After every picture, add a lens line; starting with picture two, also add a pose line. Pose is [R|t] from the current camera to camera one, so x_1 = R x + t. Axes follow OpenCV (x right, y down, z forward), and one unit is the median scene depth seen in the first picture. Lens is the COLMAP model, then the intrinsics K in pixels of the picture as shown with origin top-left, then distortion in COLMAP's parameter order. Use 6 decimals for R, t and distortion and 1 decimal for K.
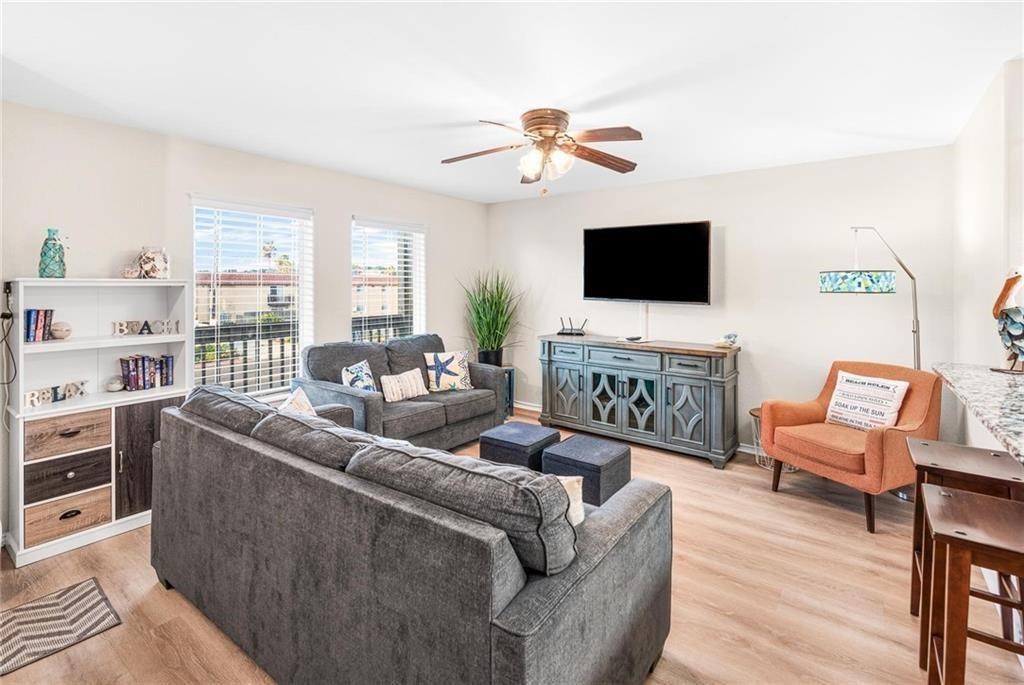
lens RADIAL K [[474.6, 0, 511.2], [0, 474.6, 286.1], [0, 0, 1]] dist [-0.001380, -0.000377]
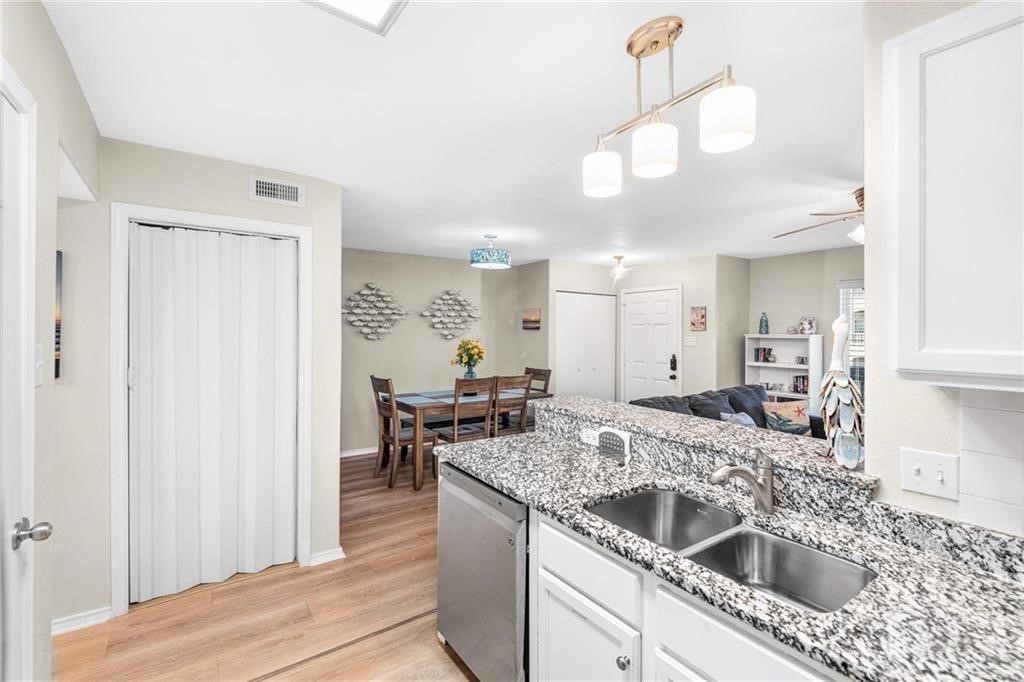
lens RADIAL K [[466.6, 0, 514.5], [0, 466.6, 333.5], [0, 0, 1]] dist [0.000398, -0.001398]
pose [[-0.309118, -0.002000, -0.951022, 1.247711], [-0.011138, 0.999937, 0.001518, -0.007390], [0.950959, 0.011061, -0.309120, 0.470459]]
